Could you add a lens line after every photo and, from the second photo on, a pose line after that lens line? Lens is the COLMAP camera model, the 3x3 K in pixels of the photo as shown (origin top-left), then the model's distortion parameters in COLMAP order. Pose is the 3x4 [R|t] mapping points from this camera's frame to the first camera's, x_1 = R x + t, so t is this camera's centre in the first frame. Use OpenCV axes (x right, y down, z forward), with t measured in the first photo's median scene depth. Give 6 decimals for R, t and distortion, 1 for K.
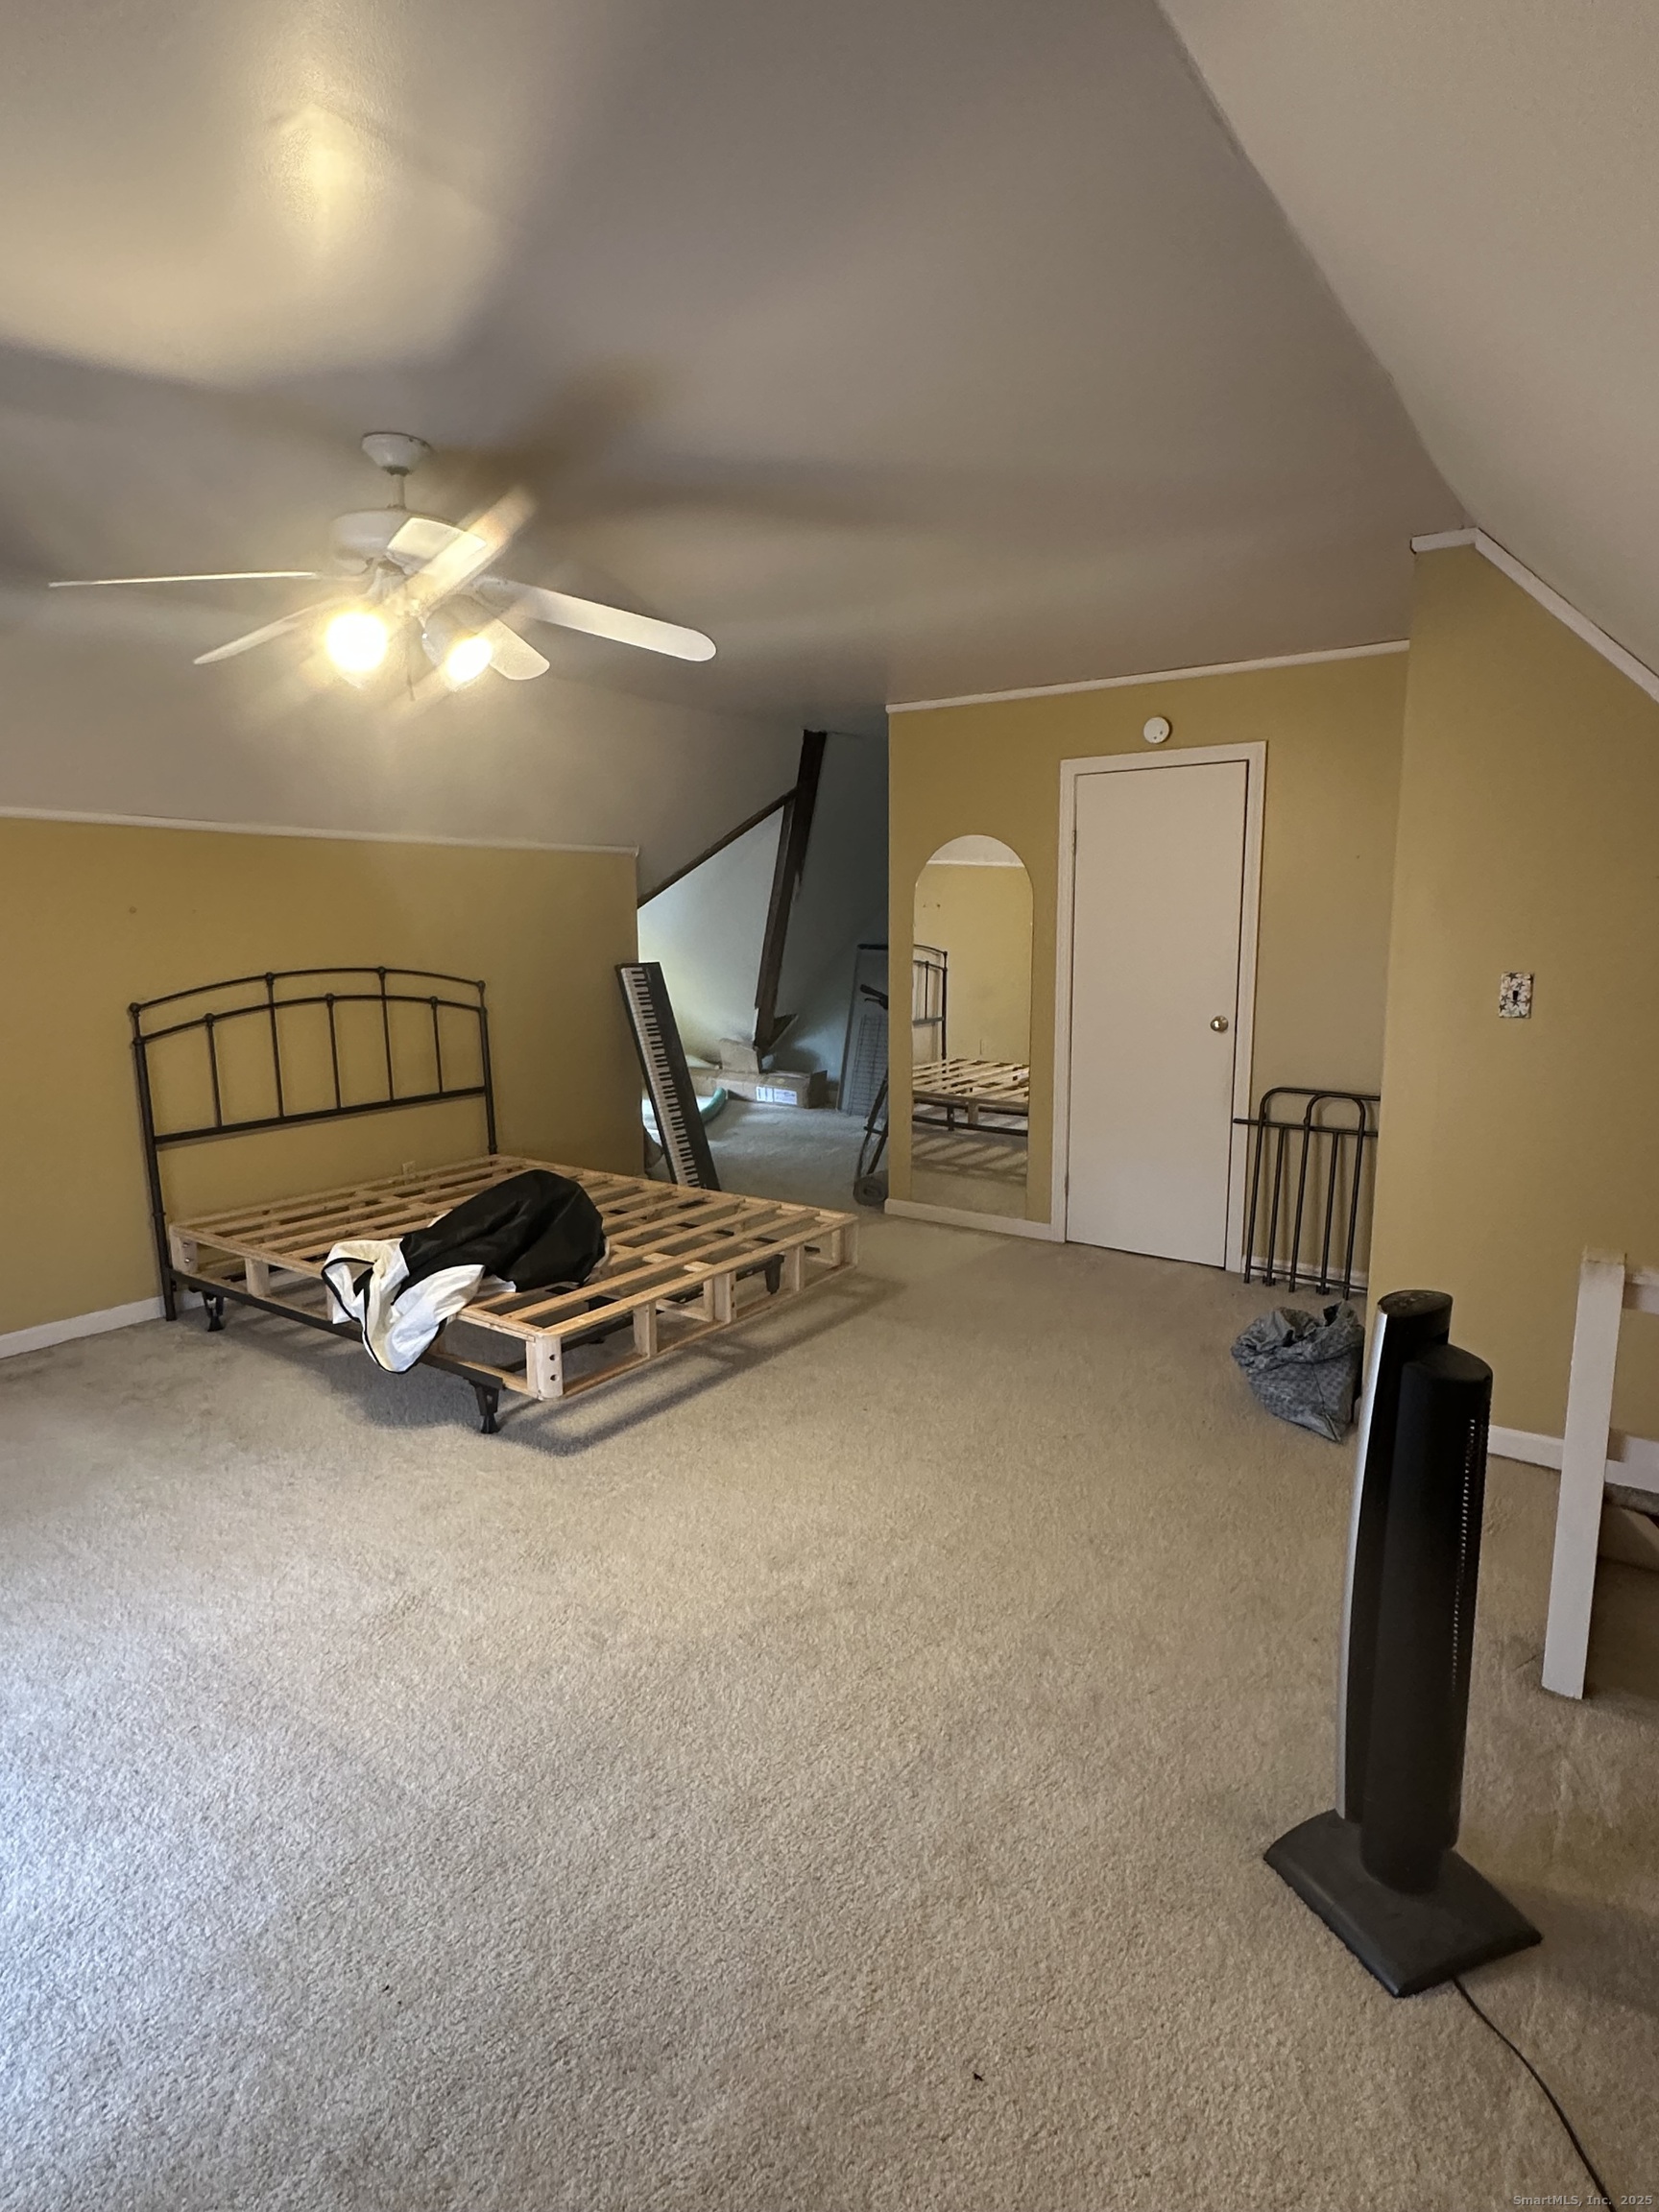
lens RADIAL K [[1196.1, 0, 829.5], [0, 1196.1, 1106.0], [0, 0, 1]] dist [-0.001629, -0.000056]
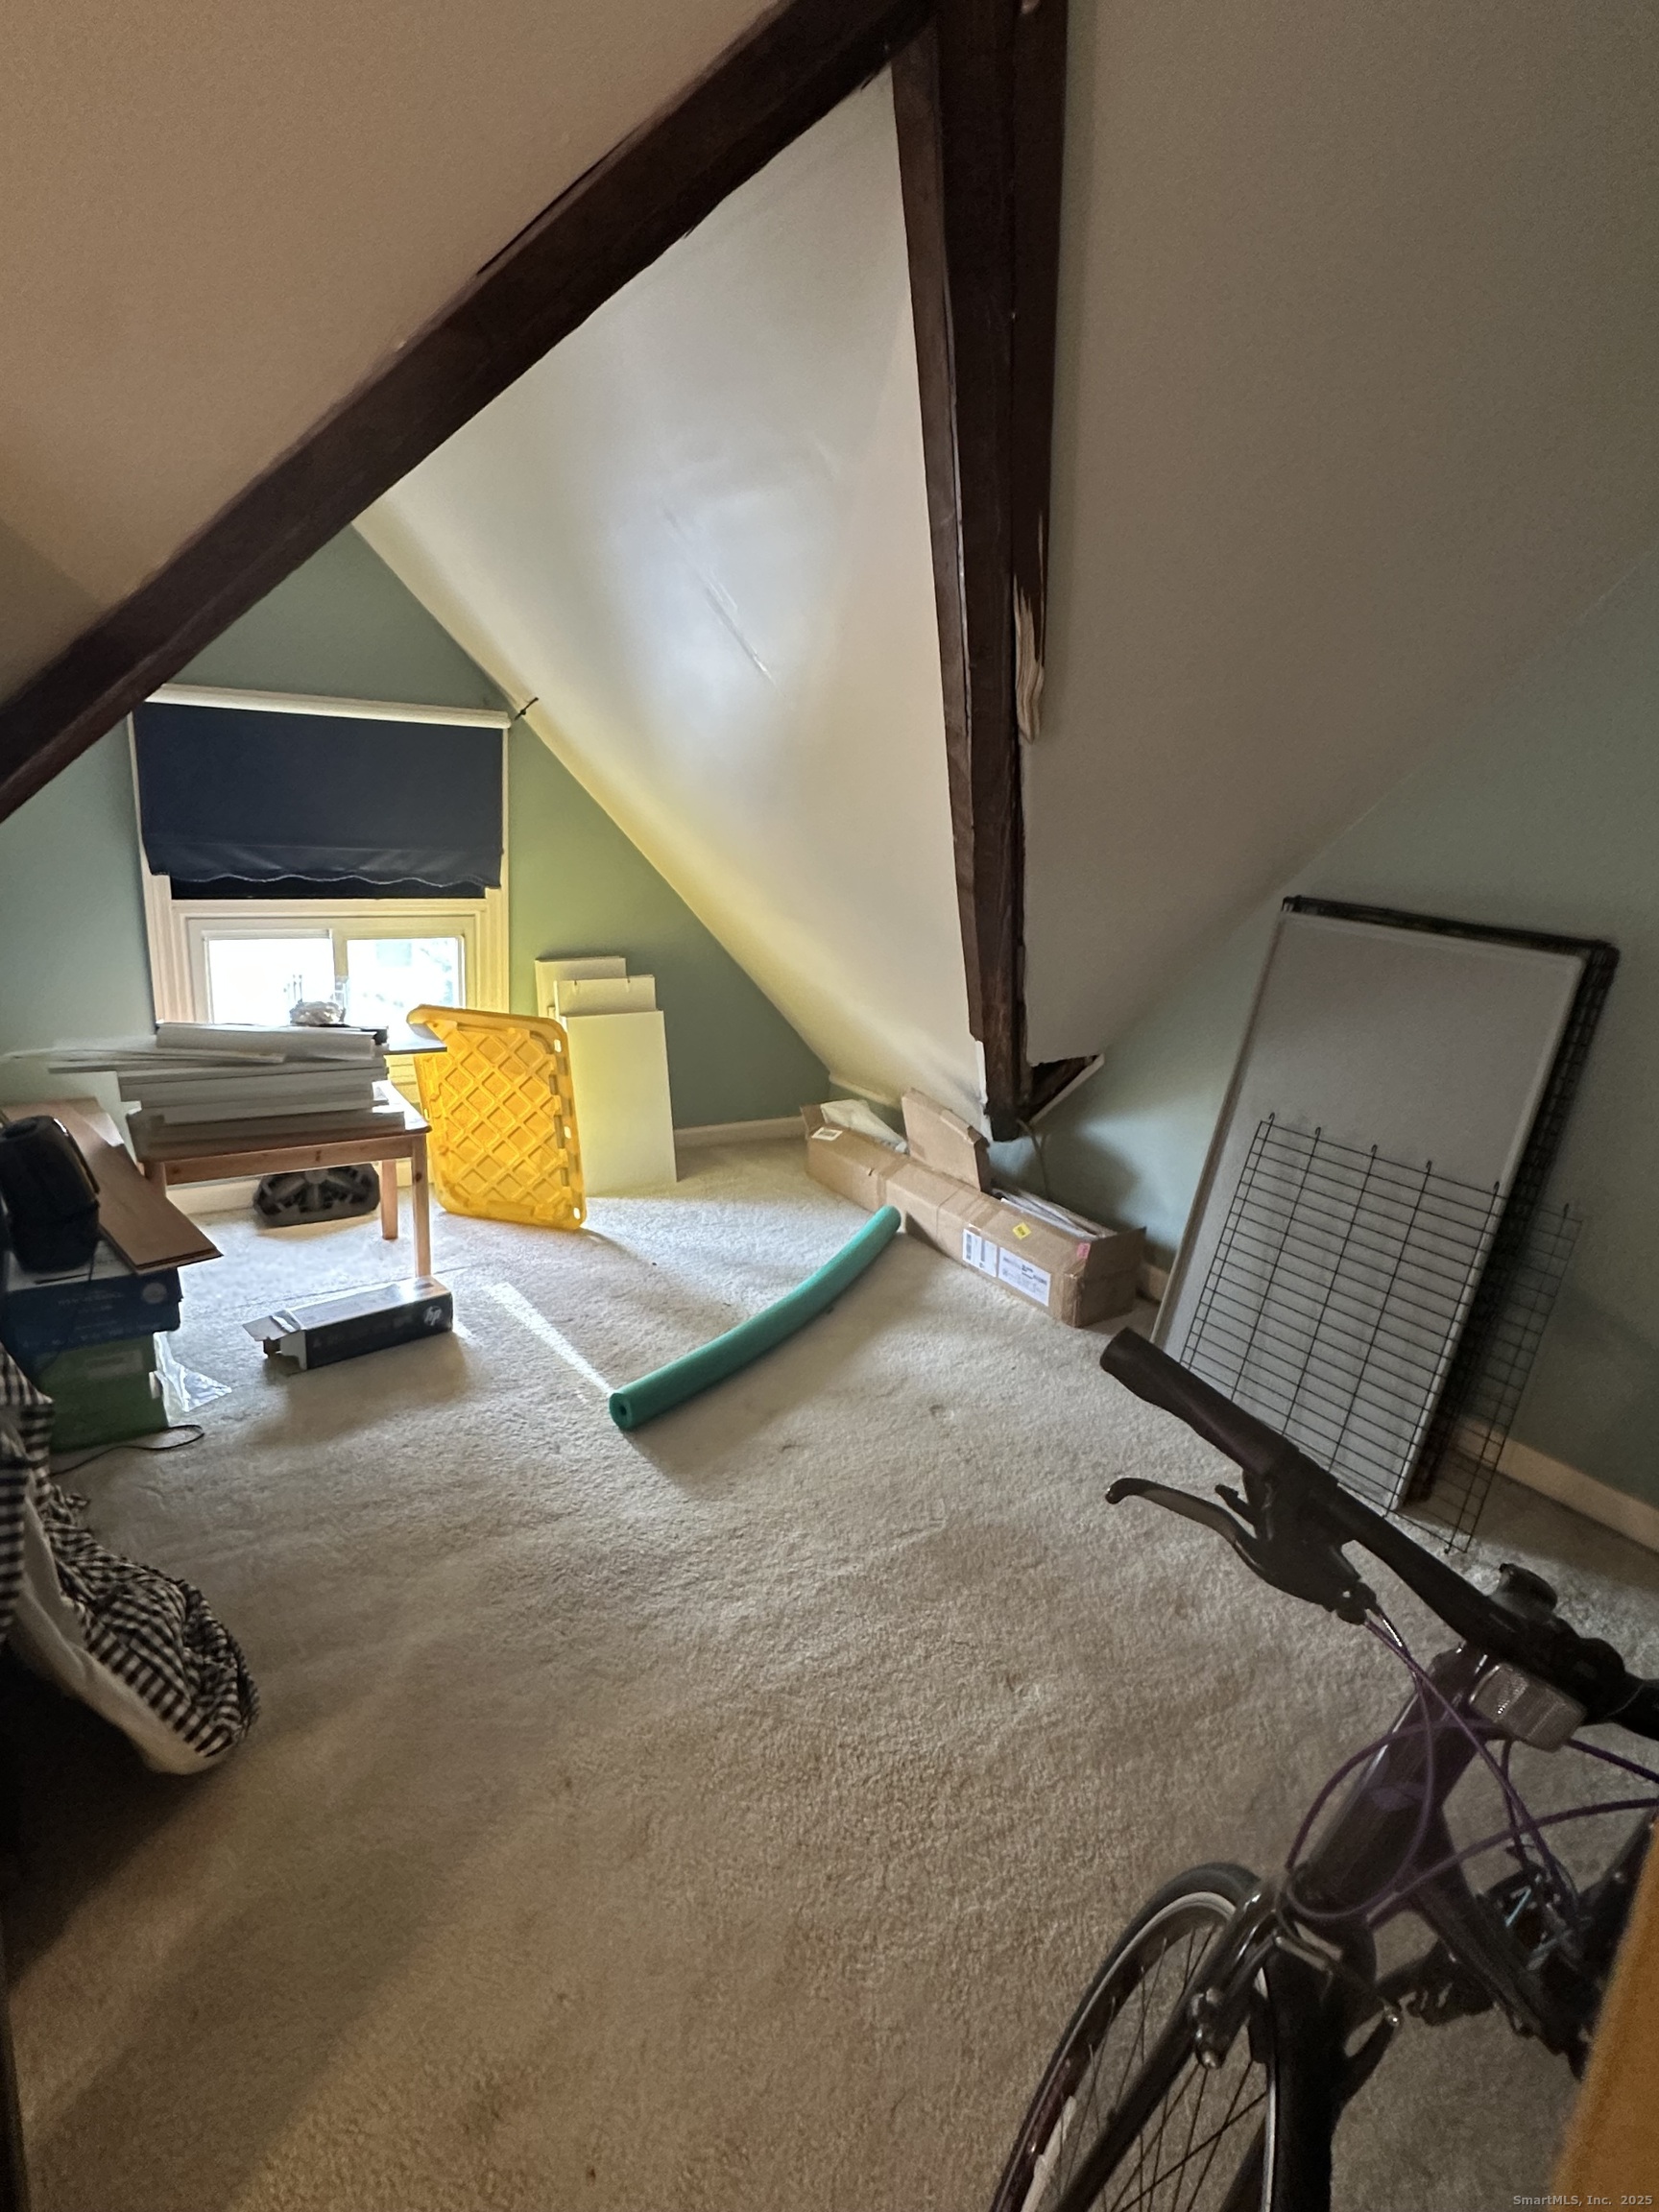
lens RADIAL K [[1196.1, 0, 829.5], [0, 1196.1, 1106.0], [0, 0, 1]] dist [-0.001629, -0.000056]
pose [[0.938209, 0.146169, -0.313684, 0.016752], [-0.115501, 0.986706, 0.114325, -0.096890], [0.326225, -0.071030, 0.942620, 0.603943]]
